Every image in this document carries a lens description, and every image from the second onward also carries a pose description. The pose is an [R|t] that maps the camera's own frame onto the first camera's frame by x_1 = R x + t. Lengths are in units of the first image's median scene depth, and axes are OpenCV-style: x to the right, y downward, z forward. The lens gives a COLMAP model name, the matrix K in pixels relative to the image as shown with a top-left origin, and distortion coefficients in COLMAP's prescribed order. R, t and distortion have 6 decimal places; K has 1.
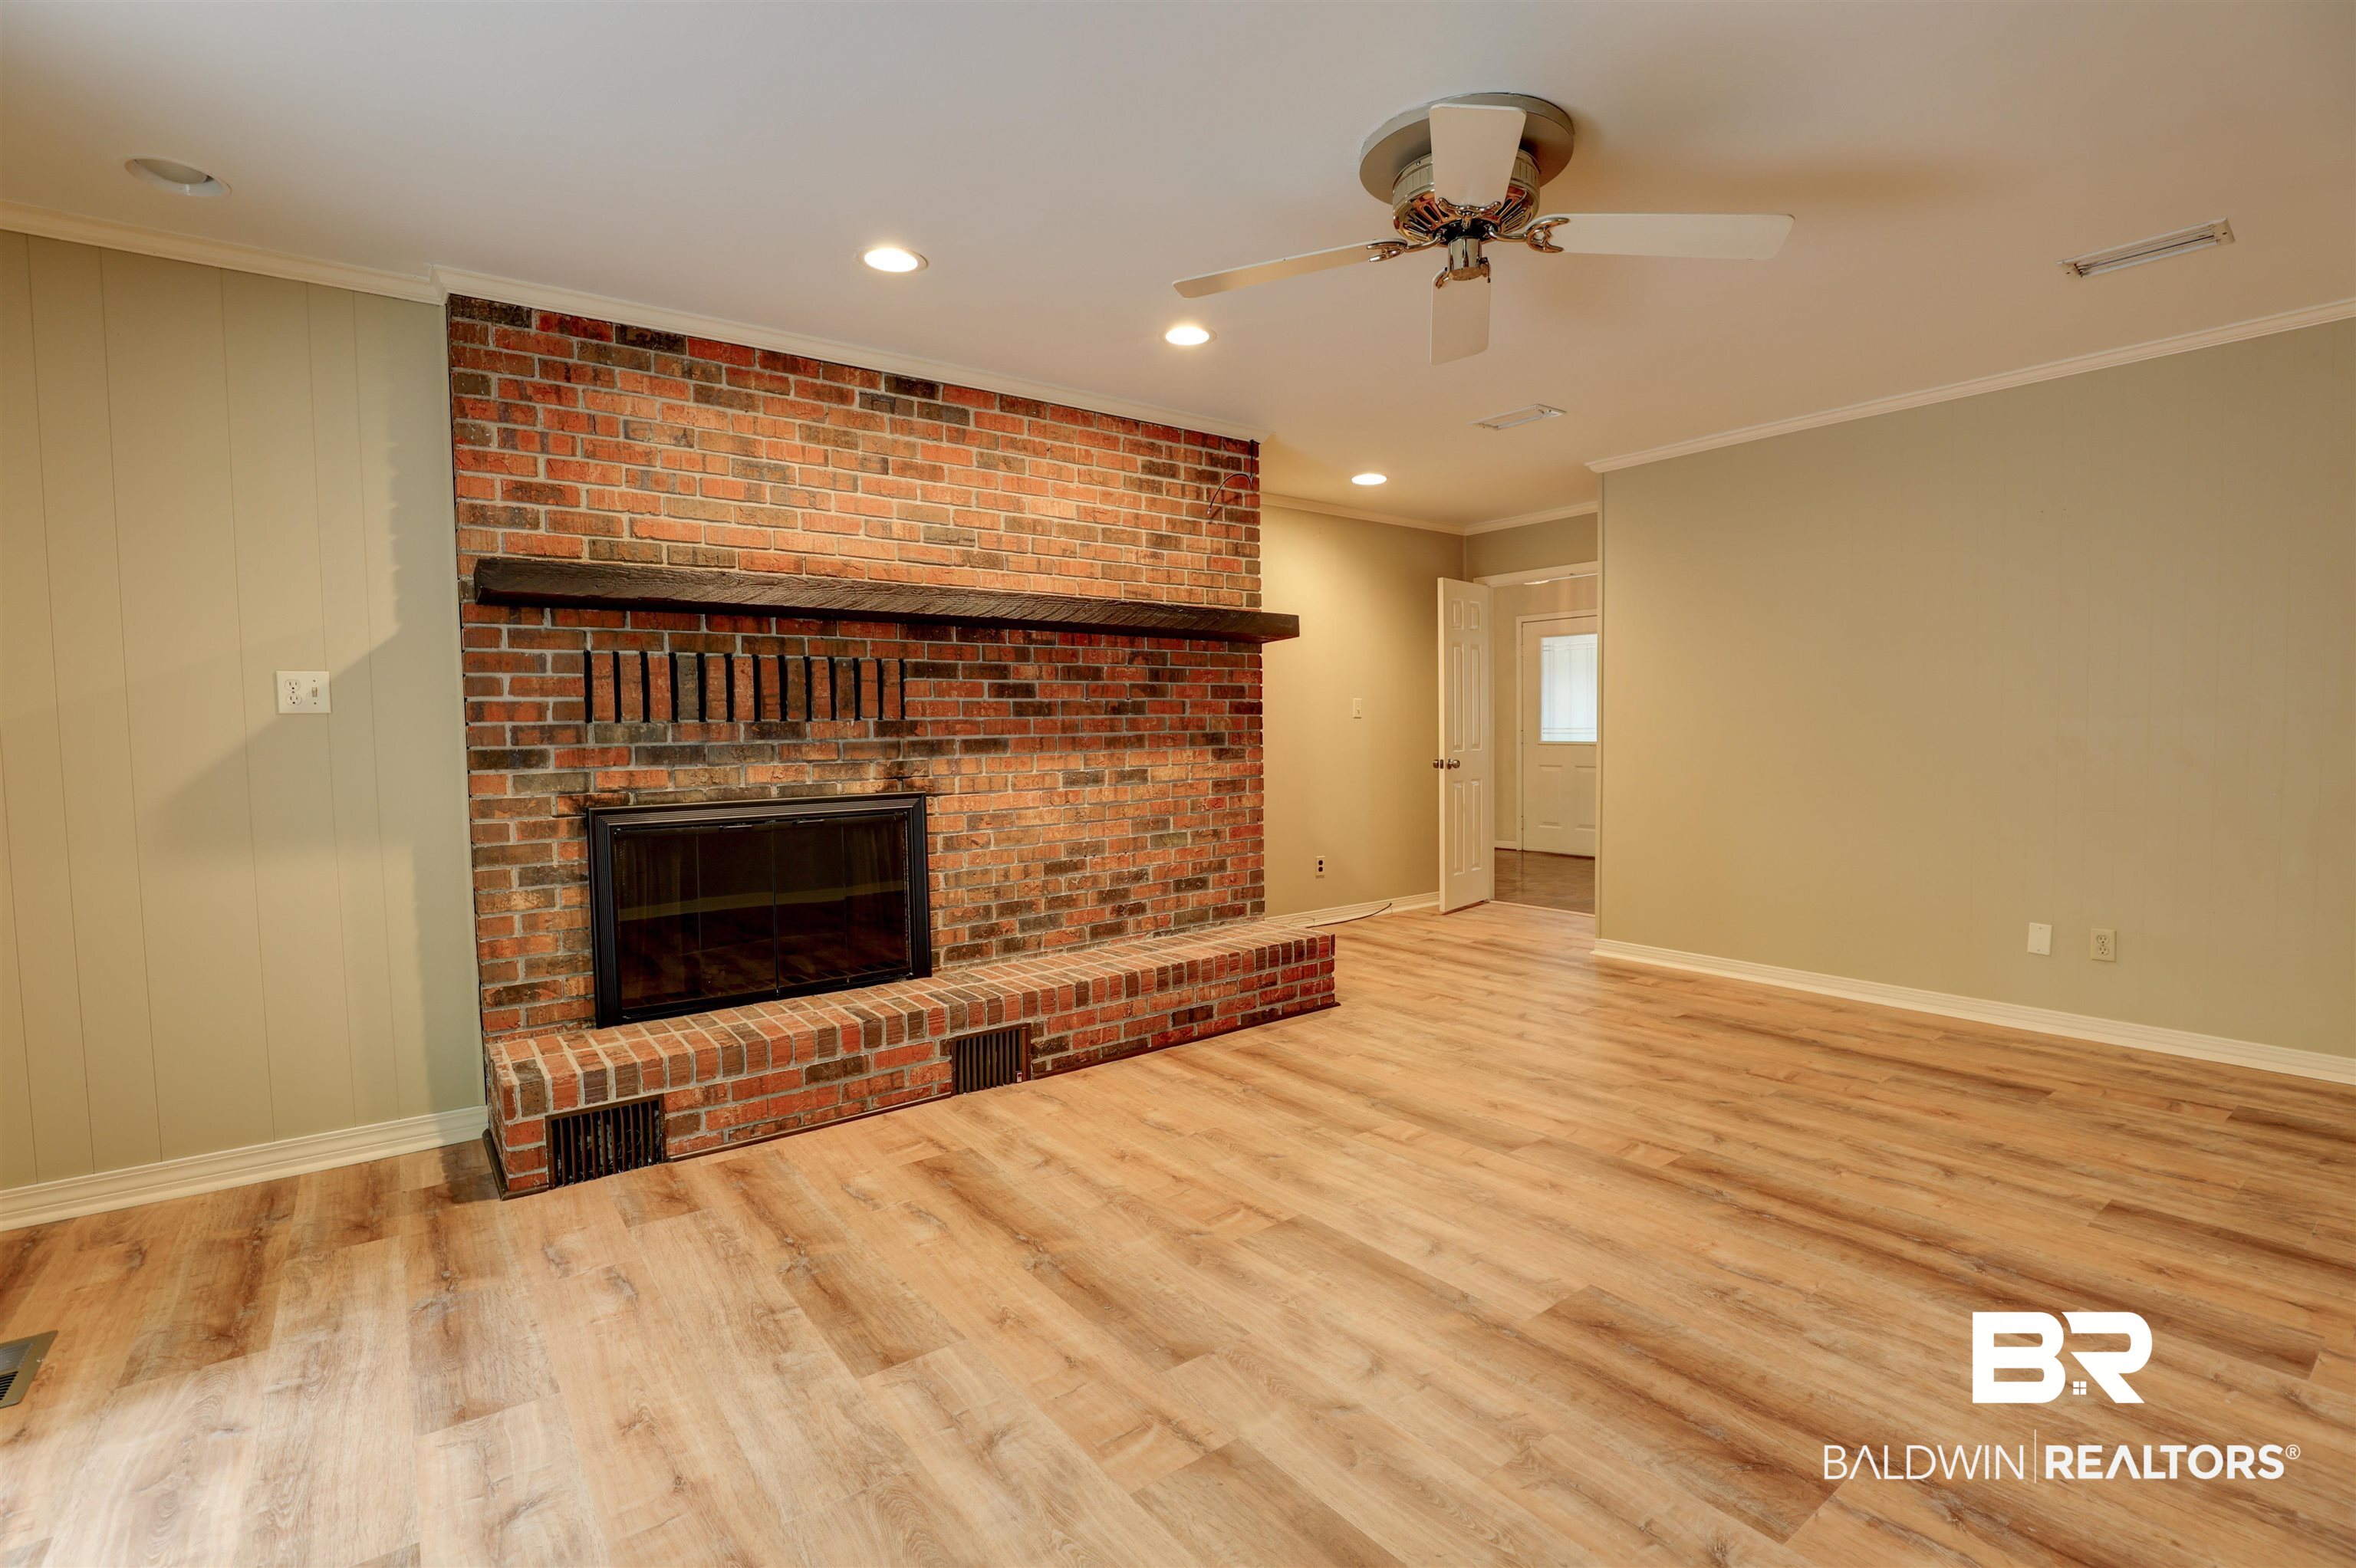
lens RADIAL K [[1086.8, 0, 1178.0], [0, 1086.8, 784.0], [0, 0, 1]] dist [-0.030560, 0.000774]
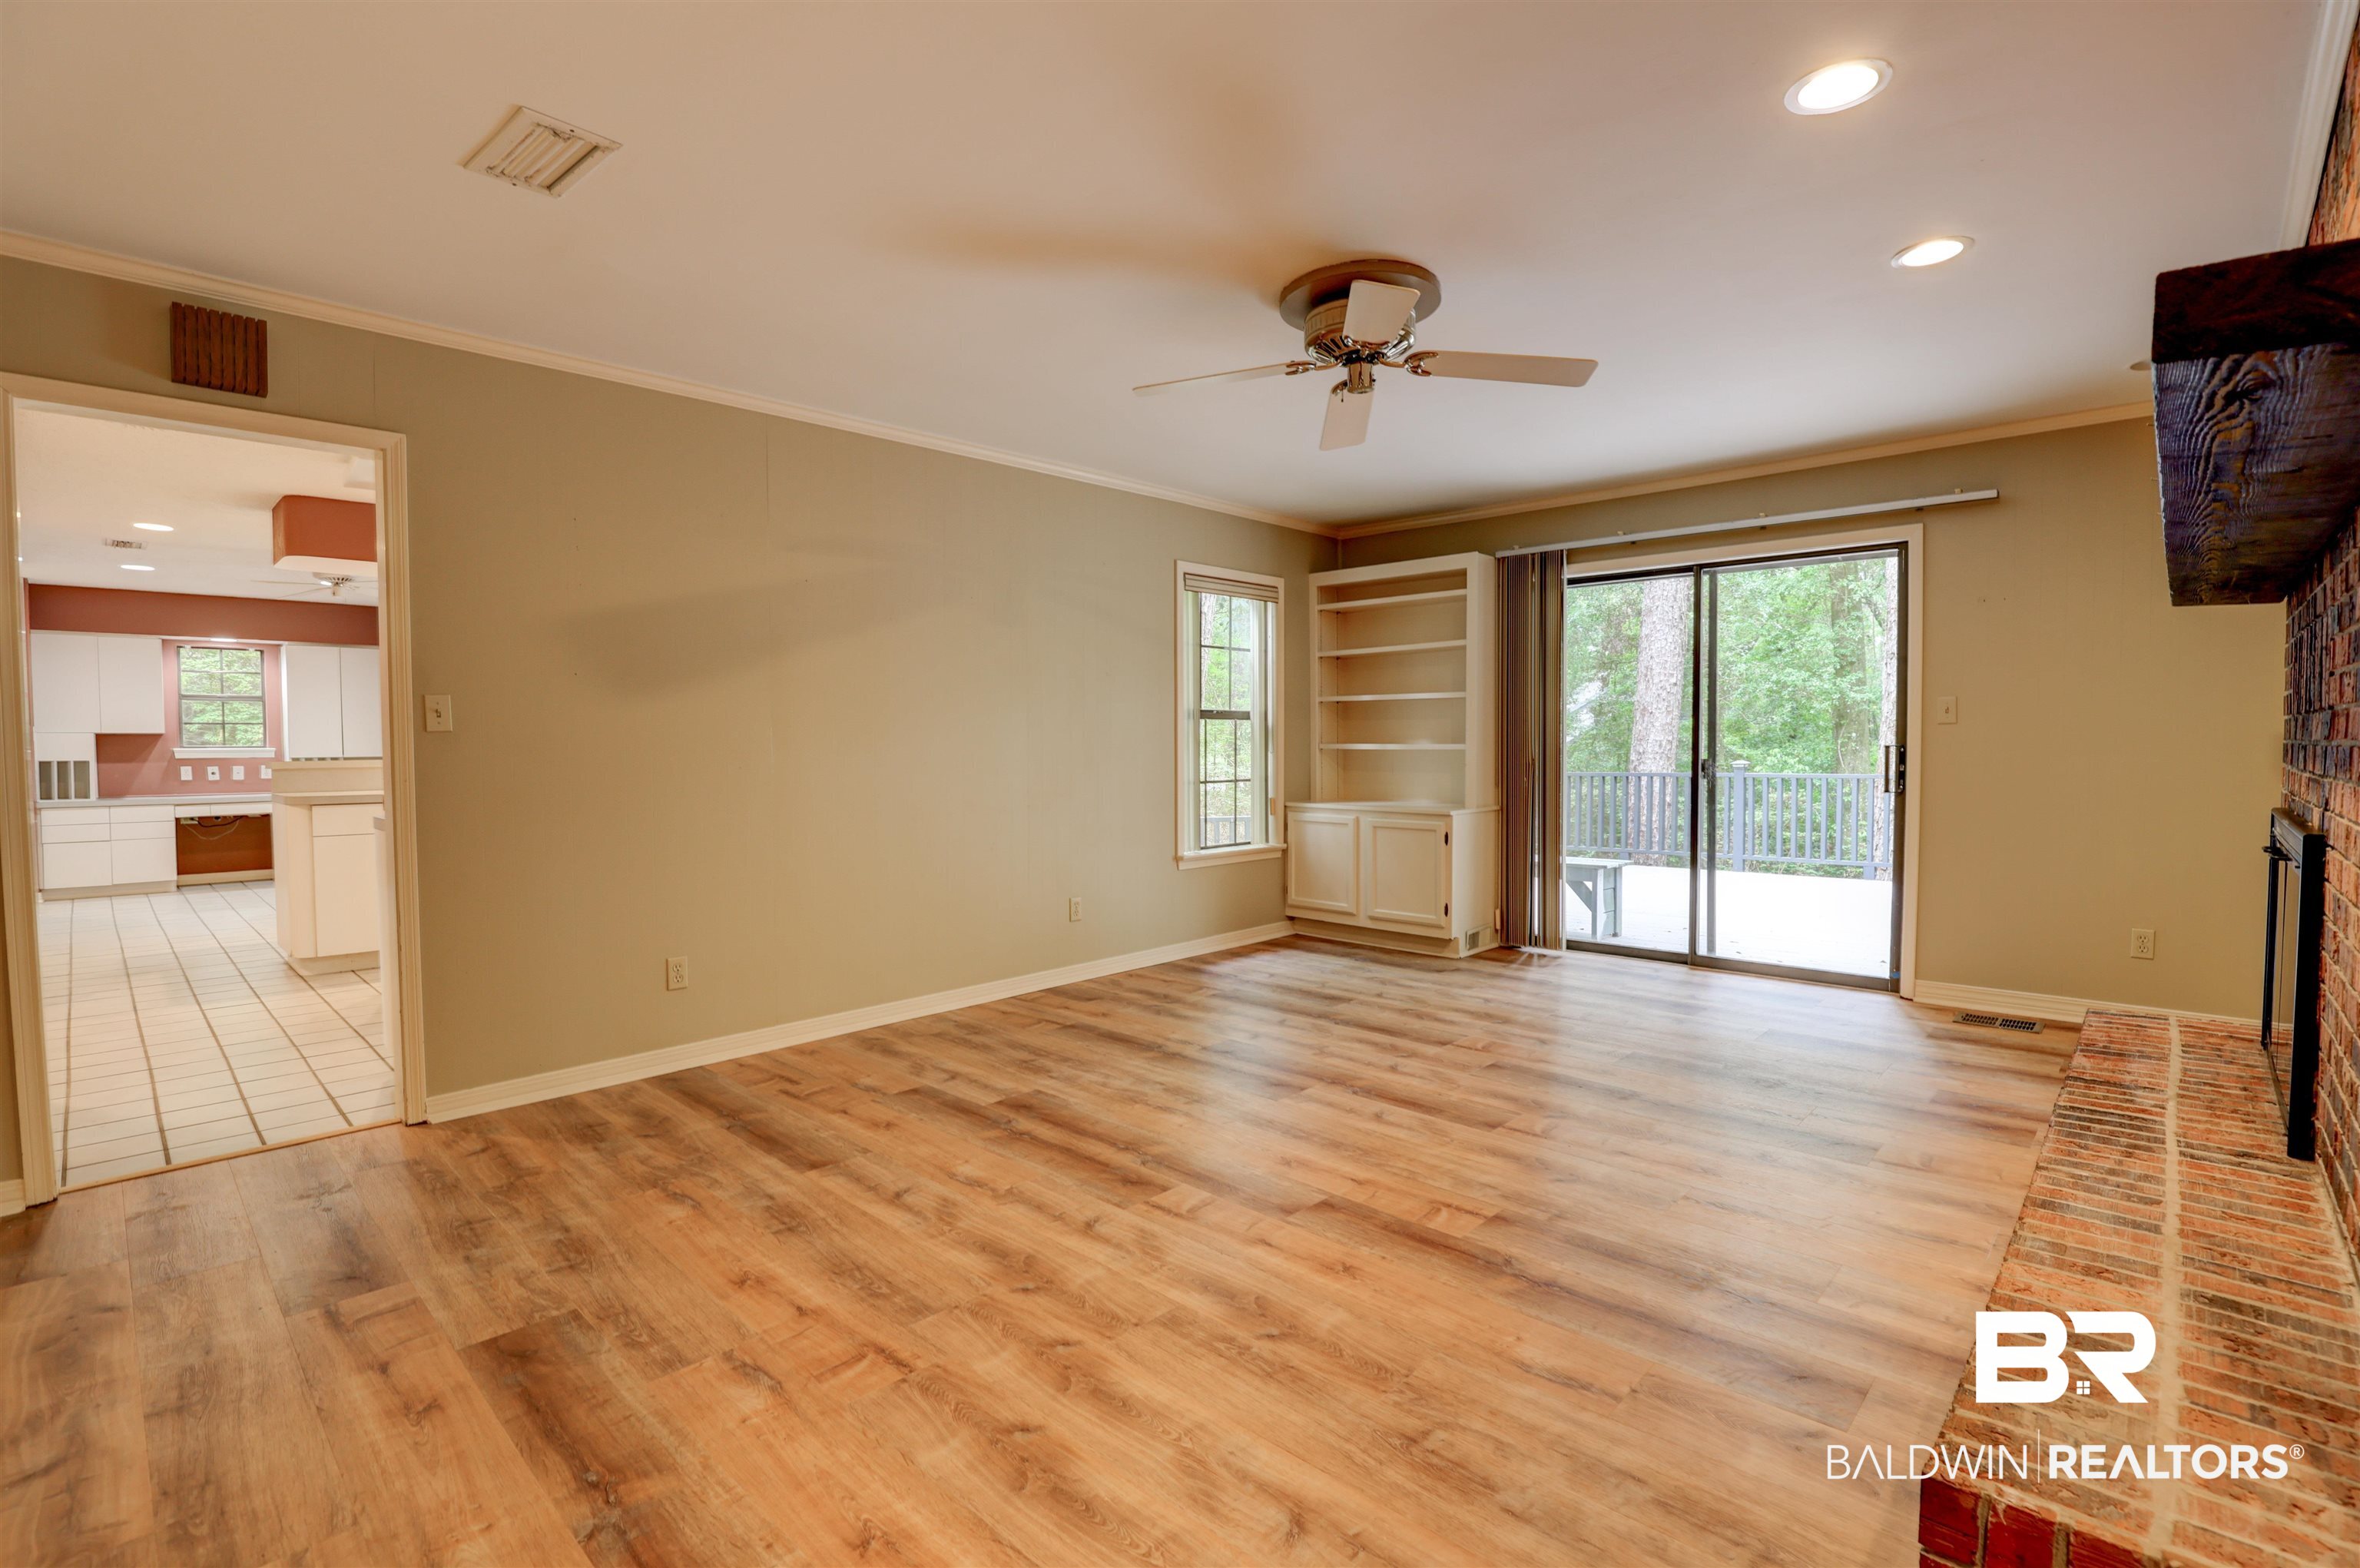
lens RADIAL K [[1088.8, 0, 1180.0], [0, 1088.8, 784.0], [0, 0, 1]] dist [-0.030560, 0.000774]
pose [[-0.987104, 0.029273, -0.157384, 0.585722], [0.014669, 0.995543, 0.093165, -0.107401], [0.159410, 0.089655, -0.983133, 1.924637]]
